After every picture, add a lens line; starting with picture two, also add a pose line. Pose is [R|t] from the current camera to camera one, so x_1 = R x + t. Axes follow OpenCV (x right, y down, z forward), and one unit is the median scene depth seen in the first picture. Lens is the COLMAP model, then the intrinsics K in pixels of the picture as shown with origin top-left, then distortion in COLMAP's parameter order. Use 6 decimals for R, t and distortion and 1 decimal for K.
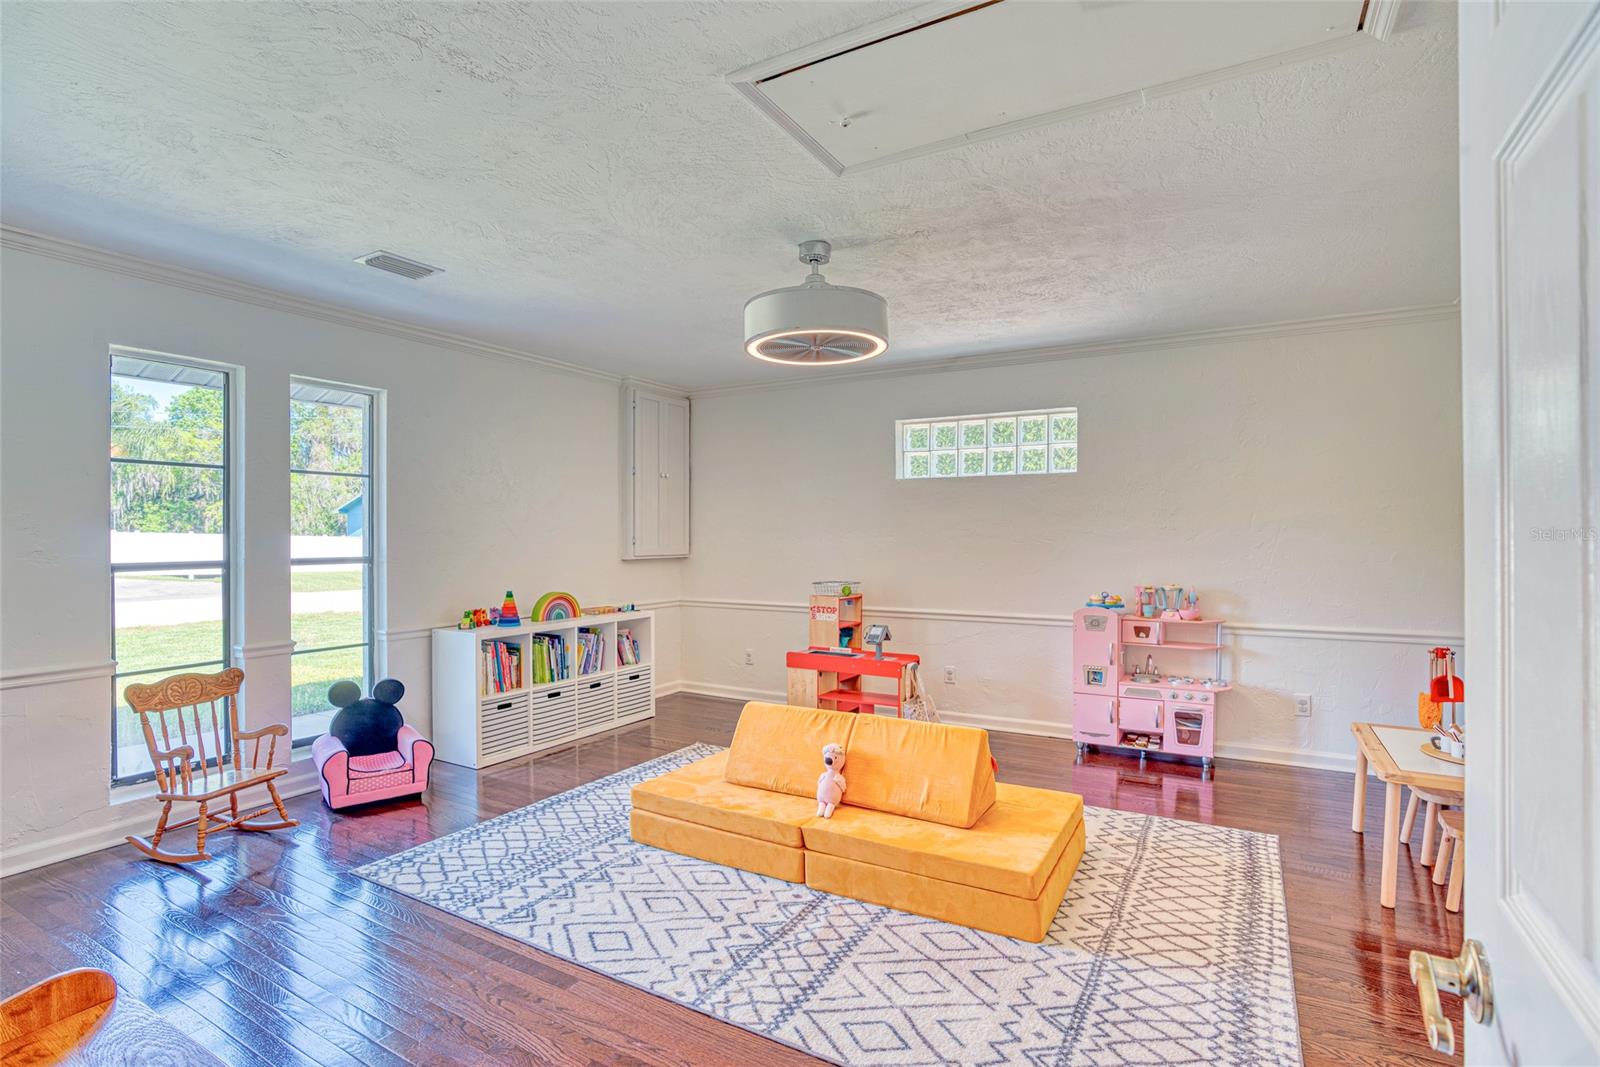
lens RADIAL K [[725.2, 0, 800.0], [0, 725.2, 533.5], [0, 0, 1]] dist [-0.074379, 0.027114]
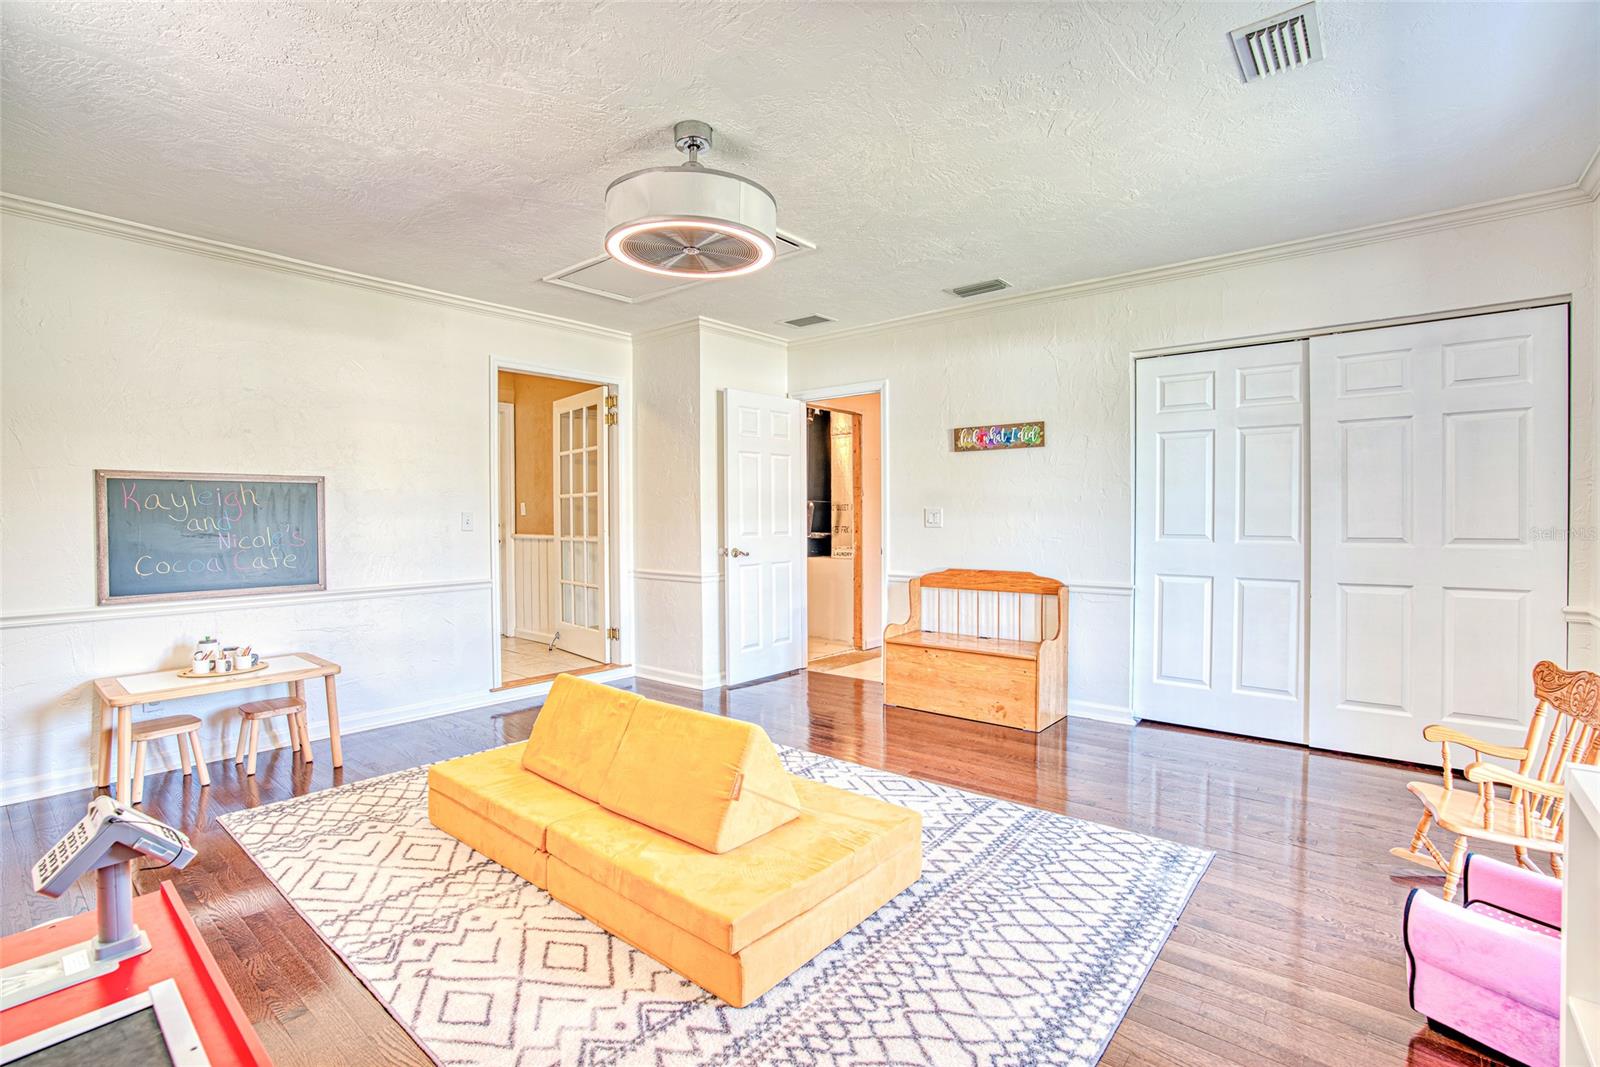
lens RADIAL K [[725.2, 0, 800.0], [0, 725.2, 533.5], [0, 0, 1]] dist [-0.074379, 0.027114]
pose [[-0.984060, 0.001806, 0.177829, -0.269531], [0.005513, 0.999778, 0.020353, 0.044367], [-0.177753, 0.021009, -0.983851, 1.942870]]
